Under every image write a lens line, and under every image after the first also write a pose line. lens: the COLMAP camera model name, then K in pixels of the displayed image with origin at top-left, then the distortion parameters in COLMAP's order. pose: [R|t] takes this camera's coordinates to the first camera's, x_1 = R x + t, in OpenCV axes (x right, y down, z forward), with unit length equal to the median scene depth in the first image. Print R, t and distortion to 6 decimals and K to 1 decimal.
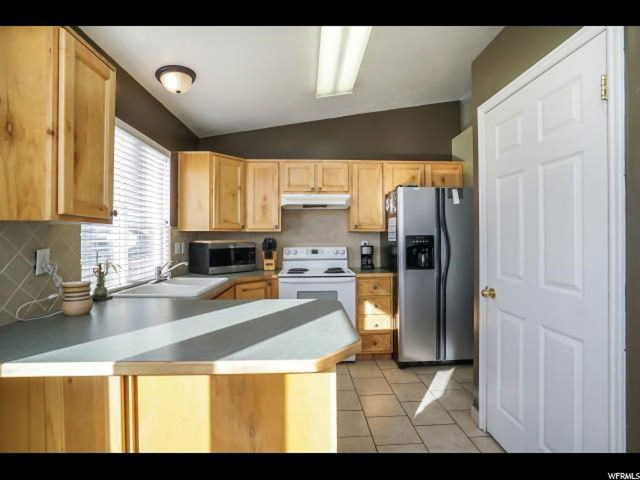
lens RADIAL K [[312.7, 0, 320.0], [0, 312.7, 240.0], [0, 0, 1]] dist [-0.037666, 0.001016]
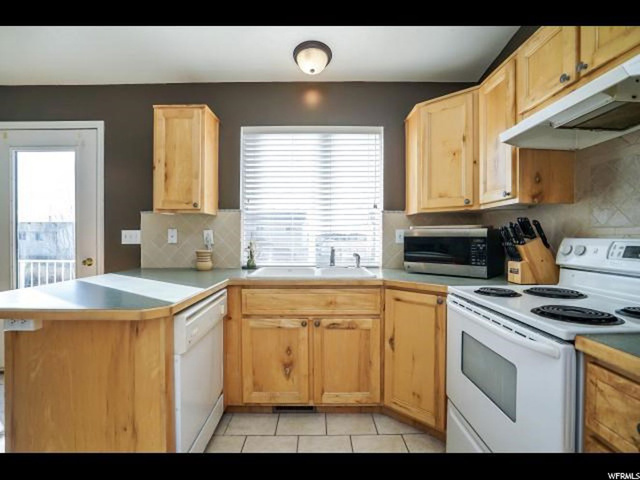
lens RADIAL K [[308.5, 0, 320.0], [0, 308.5, 240.0], [0, 0, 1]] dist [-0.035525, 0.000245]
pose [[-0.045080, 0.013537, -0.998892, 0.349979], [-0.007261, 0.999877, 0.013878, 0.025122], [0.998957, 0.007879, -0.044976, 0.749014]]
